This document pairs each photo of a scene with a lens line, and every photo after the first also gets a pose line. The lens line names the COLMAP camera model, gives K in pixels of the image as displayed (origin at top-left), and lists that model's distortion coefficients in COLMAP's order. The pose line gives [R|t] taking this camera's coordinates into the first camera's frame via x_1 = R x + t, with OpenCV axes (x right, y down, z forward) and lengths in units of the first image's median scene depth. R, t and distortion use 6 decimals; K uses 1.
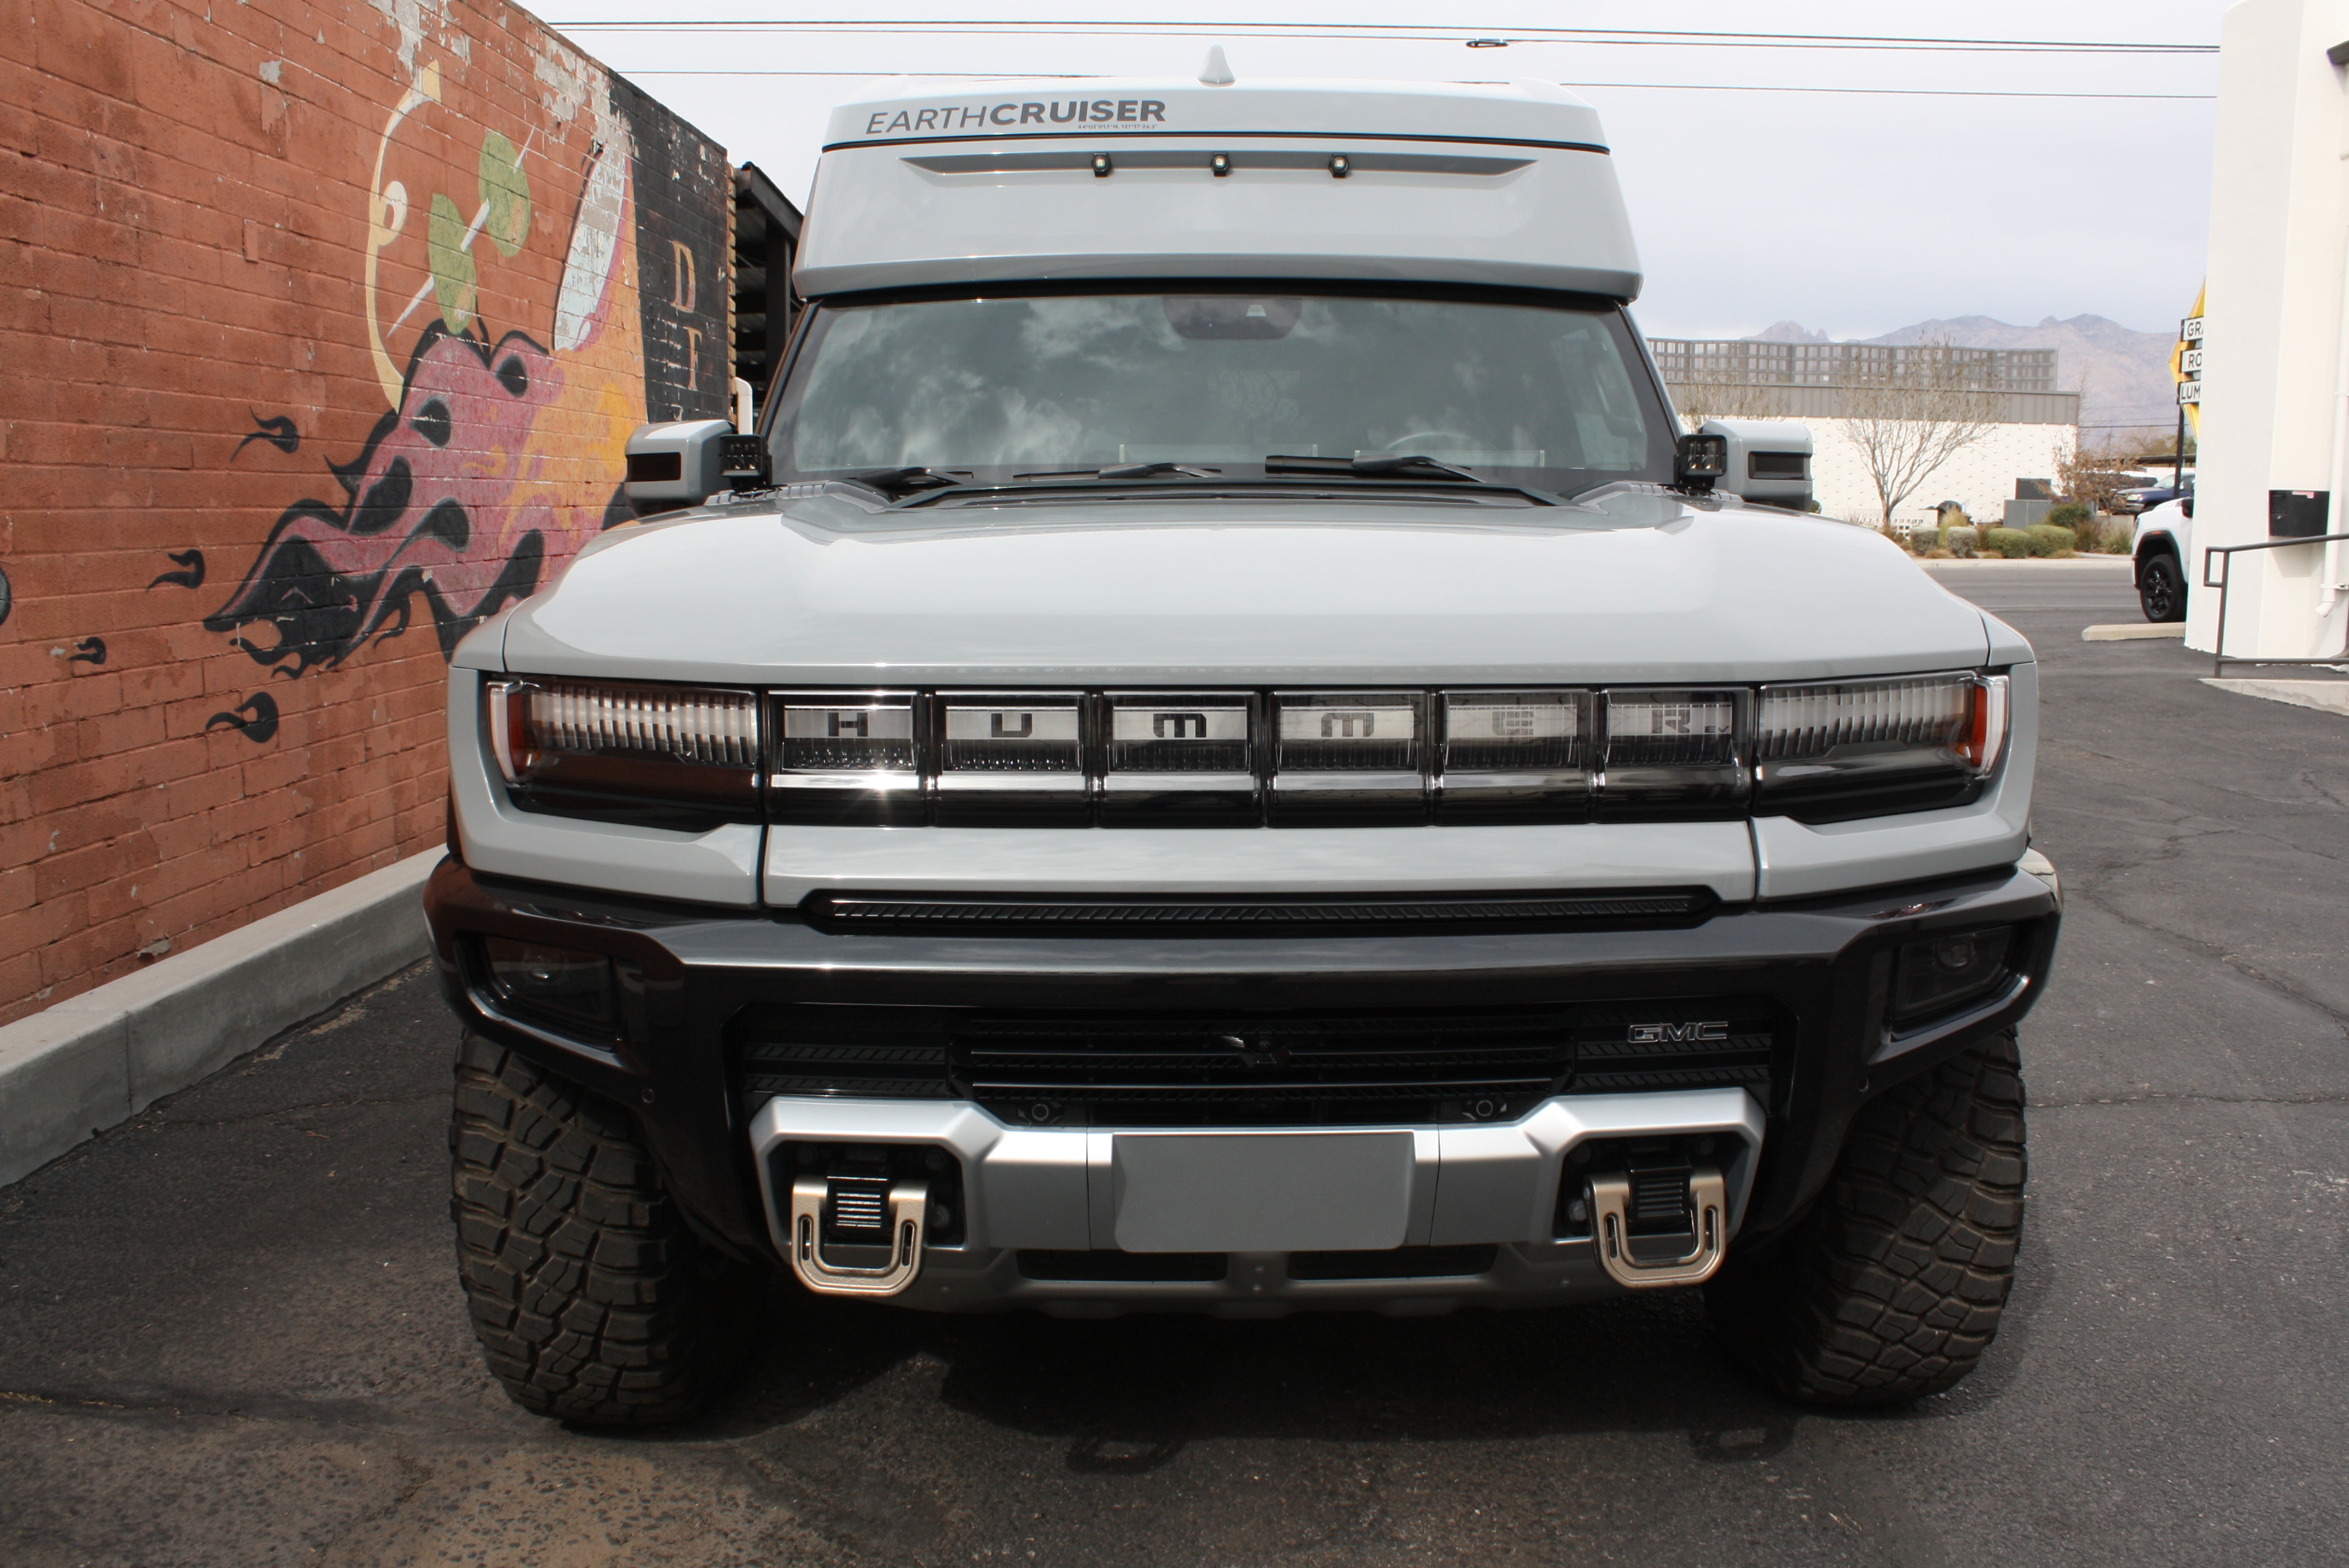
lens RADIAL K [[1990.1, 0, 1187.6], [0, 1990.1, 771.9], [0, 0, 1]] dist [-0.169534, 0.154570]
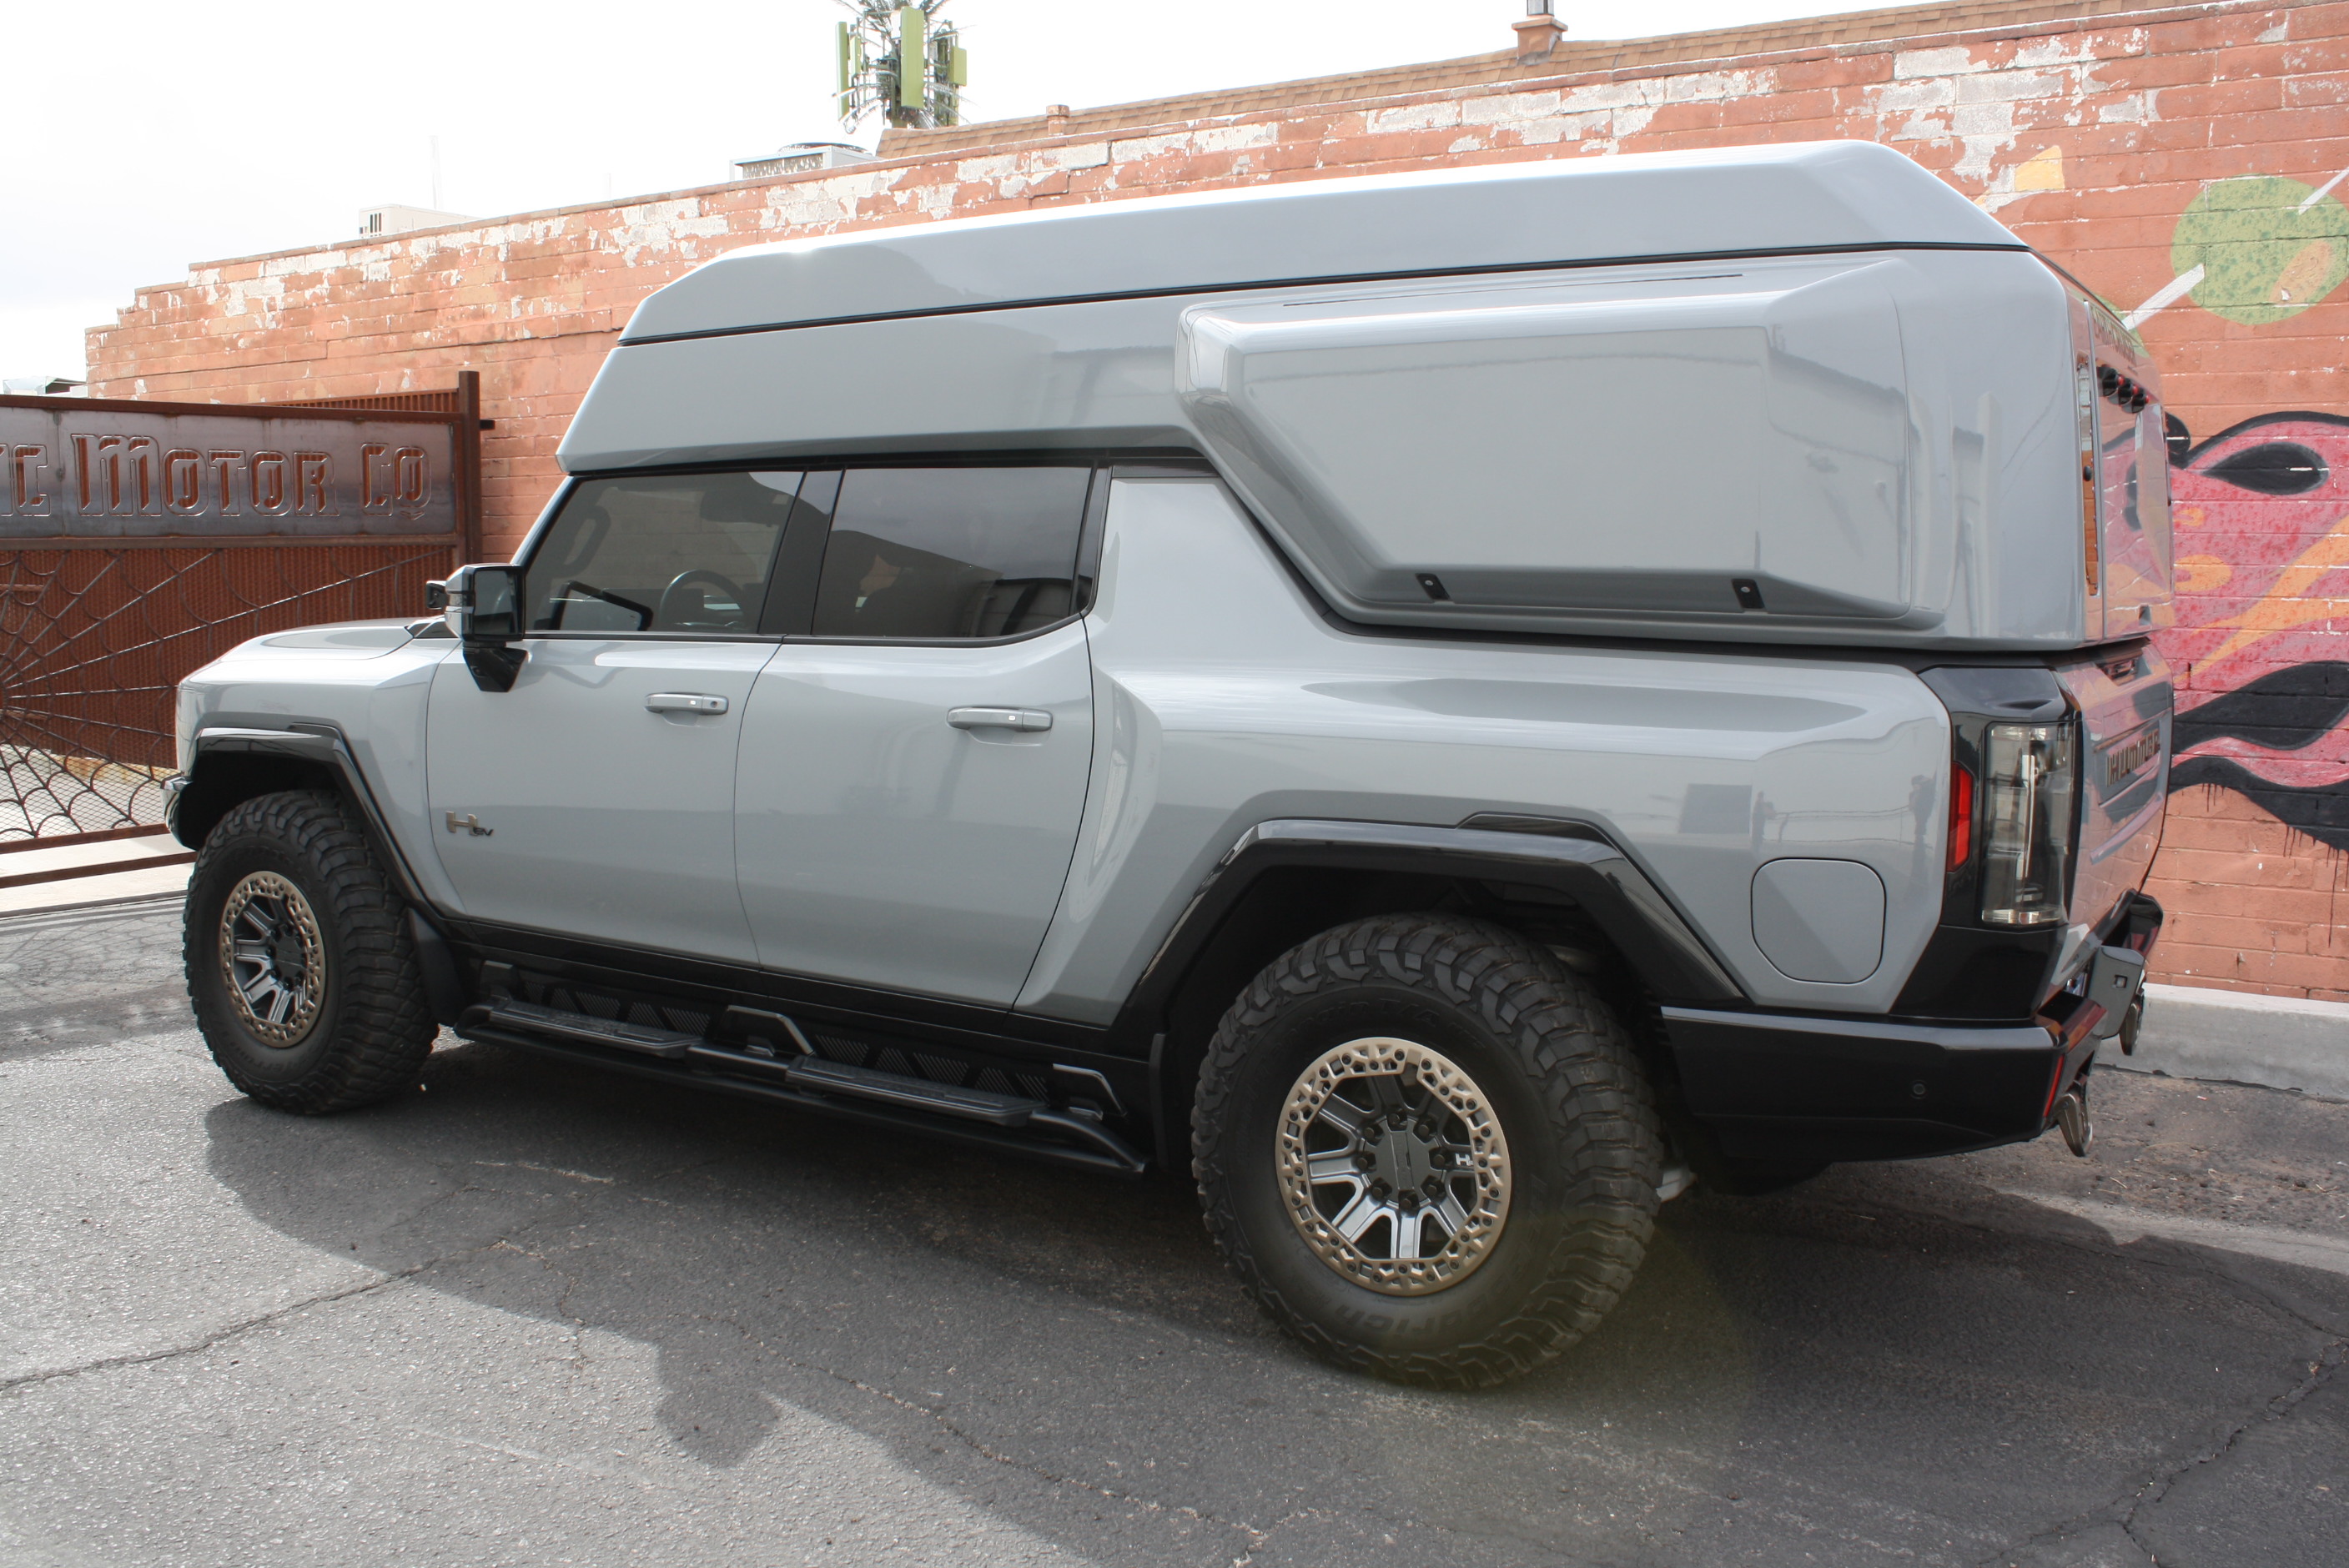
lens RADIAL K [[2078.7, 0, 1201.2], [0, 2078.7, 765.8], [0, 0, 1]] dist [-0.158272, 0.151194]
pose [[-0.522841, 0.079217, -0.848741, 1.012573], [-0.119742, 0.978975, 0.165136, -0.279910], [0.843978, 0.187970, -0.502363, 1.784727]]
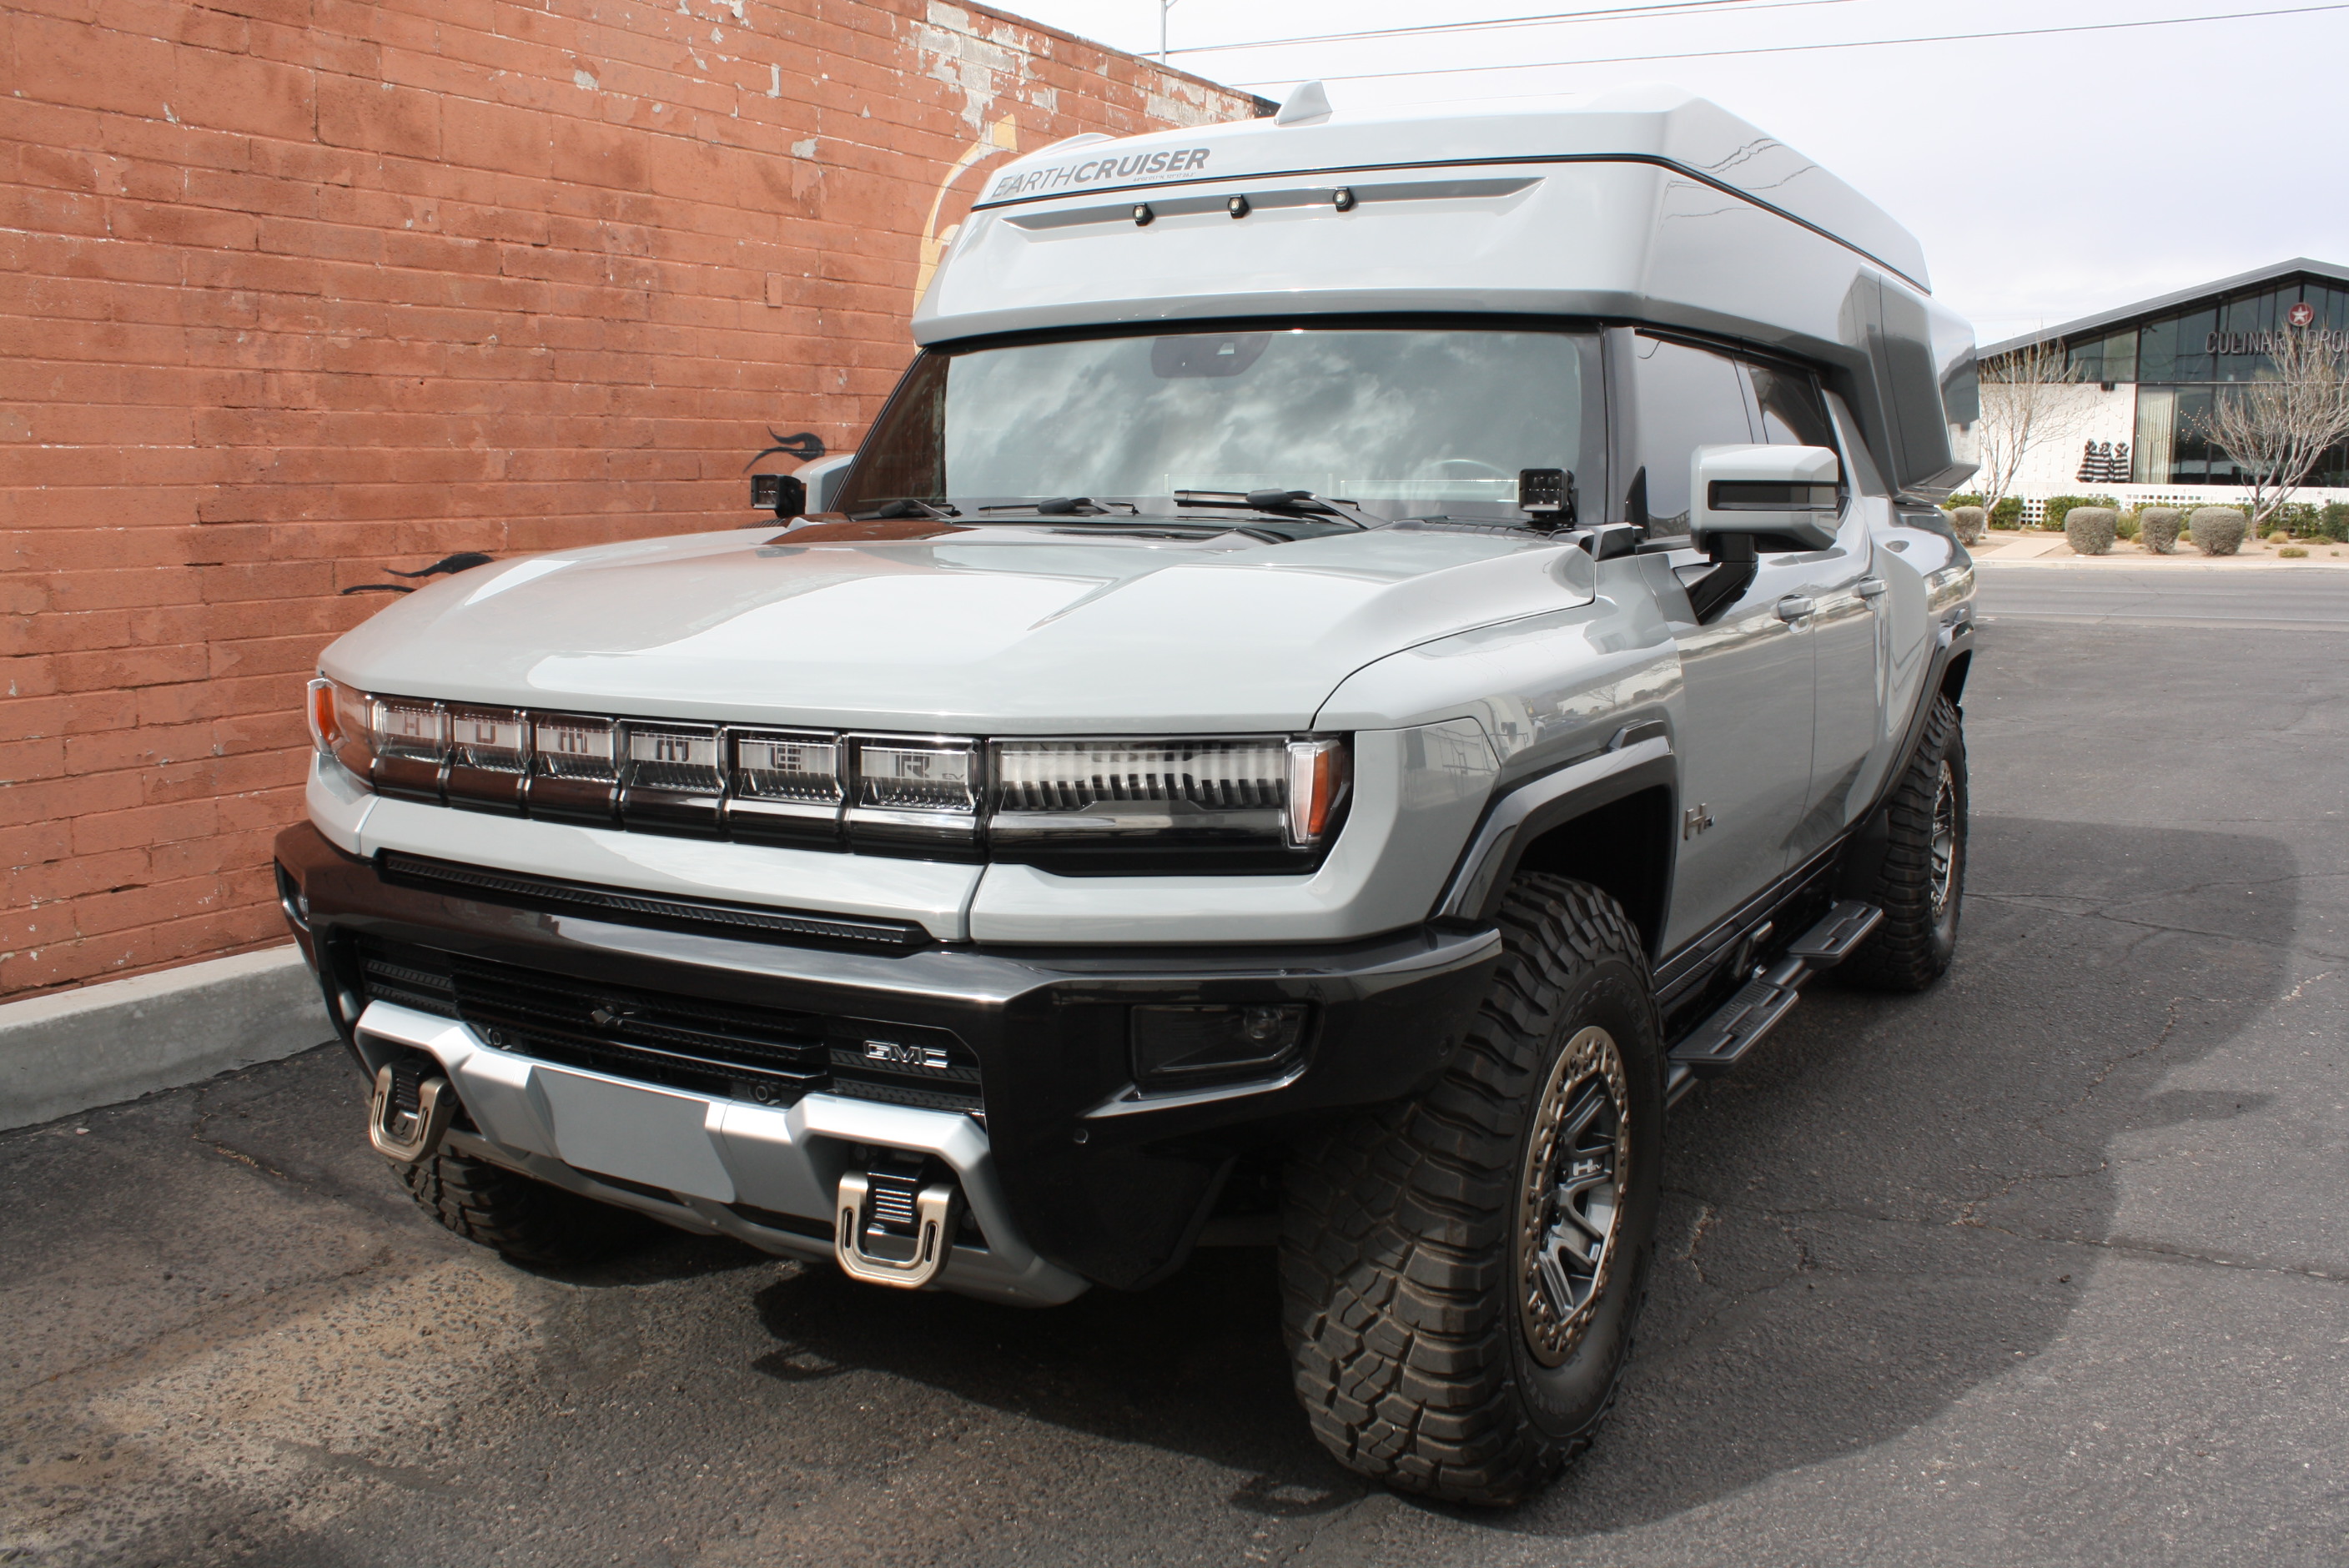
lens RADIAL K [[1990.1, 0, 1187.6], [0, 1990.1, 771.9], [0, 0, 1]] dist [-0.169534, 0.154570]
pose [[0.865729, 0.071721, -0.495348, 0.452155], [-0.065817, 0.997399, 0.029382, -0.031998], [0.496167, 0.007166, 0.868197, 0.065881]]
